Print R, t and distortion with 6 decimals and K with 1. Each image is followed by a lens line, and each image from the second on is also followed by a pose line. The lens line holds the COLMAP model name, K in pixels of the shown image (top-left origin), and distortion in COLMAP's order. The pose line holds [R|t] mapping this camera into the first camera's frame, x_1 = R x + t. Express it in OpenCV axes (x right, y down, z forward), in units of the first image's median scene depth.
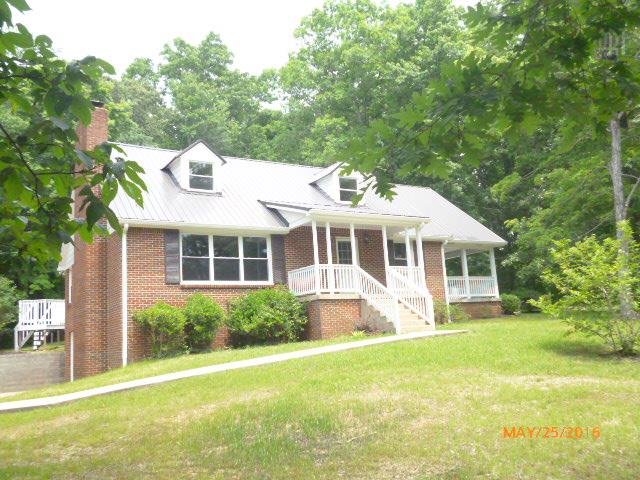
lens RADIAL K [[564.0, 0, 319.8], [0, 564.0, 246.0], [0, 0, 1]] dist [-0.007197, -0.005068]
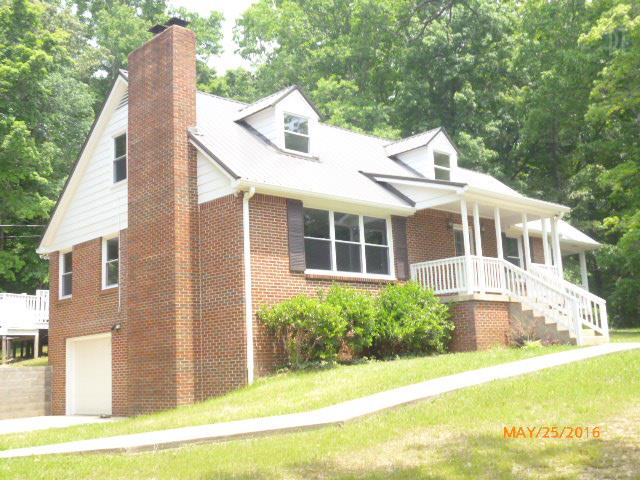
lens RADIAL K [[710.4, 0, 321.3], [0, 710.4, 236.6], [0, 0, 1]] dist [-0.001014, 0.000000]
pose [[0.980389, 0.051136, 0.190322, -0.370459], [-0.047303, 0.998577, -0.024630, 0.037648], [-0.191311, 0.015144, 0.981413, 0.059932]]
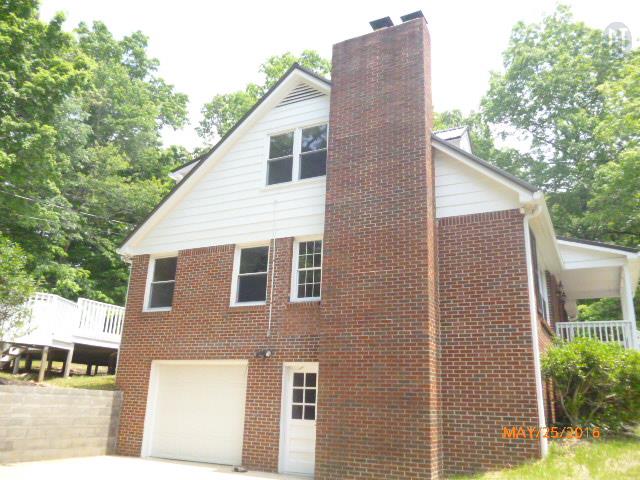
lens RADIAL K [[521.9, 0, 319.1], [0, 521.9, 238.3], [0, 0, 1]] dist [-0.029507, 0.002447]
pose [[0.868268, 0.239659, 0.434366, -0.681685], [-0.174622, 0.967180, -0.184579, 0.122223], [-0.464346, 0.084414, 0.881622, 0.523642]]
